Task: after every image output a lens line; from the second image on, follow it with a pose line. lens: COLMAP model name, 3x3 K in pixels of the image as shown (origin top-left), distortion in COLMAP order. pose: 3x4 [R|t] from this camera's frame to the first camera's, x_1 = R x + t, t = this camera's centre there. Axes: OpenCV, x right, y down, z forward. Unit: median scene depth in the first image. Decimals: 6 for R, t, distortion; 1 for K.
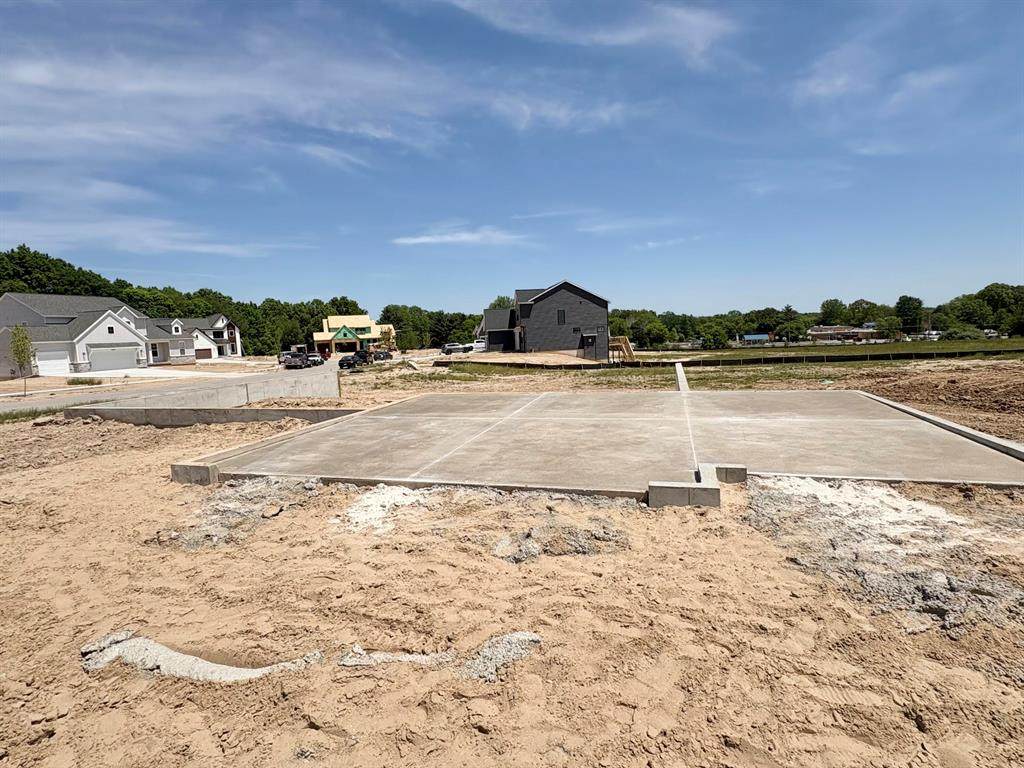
lens RADIAL K [[523.0, 0, 511.5], [0, 523.0, 384.5], [0, 0, 1]] dist [-0.001689, -0.000029]
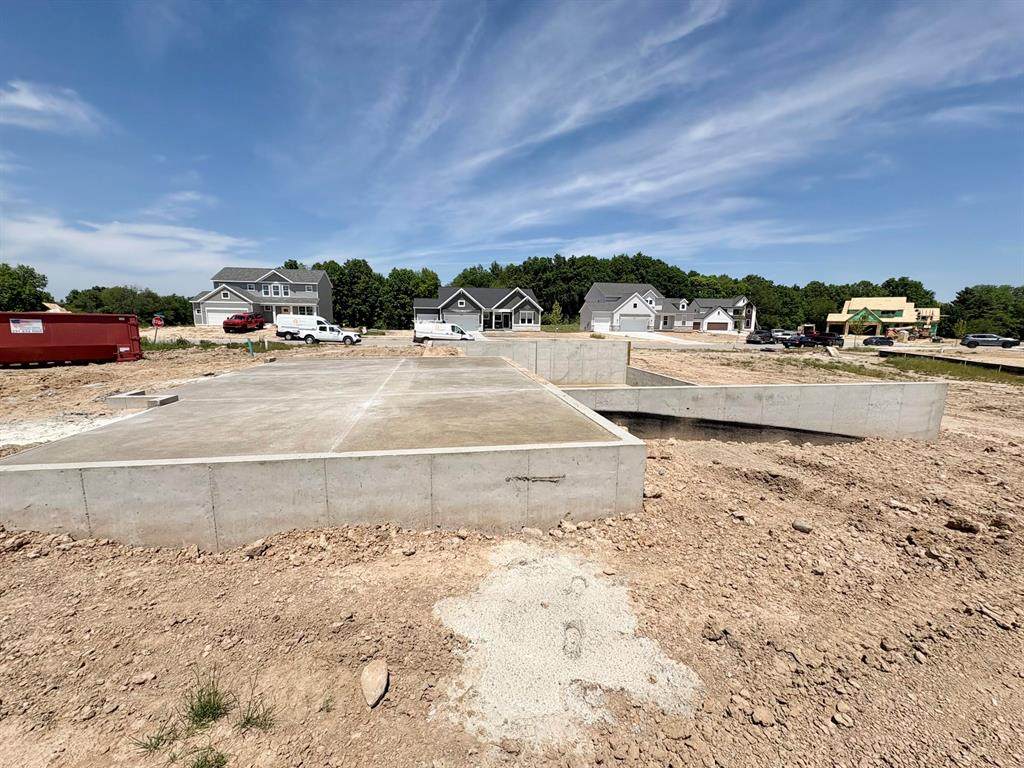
lens RADIAL K [[412.5, 0, 513.3], [0, 412.5, 384.6], [0, 0, 1]] dist [0.002099, -0.000301]
pose [[0.442885, 0.191713, -0.875842, 0.092247], [-0.122694, 0.980641, 0.152611, -0.008563], [0.888143, 0.039871, 0.457834, 0.065187]]
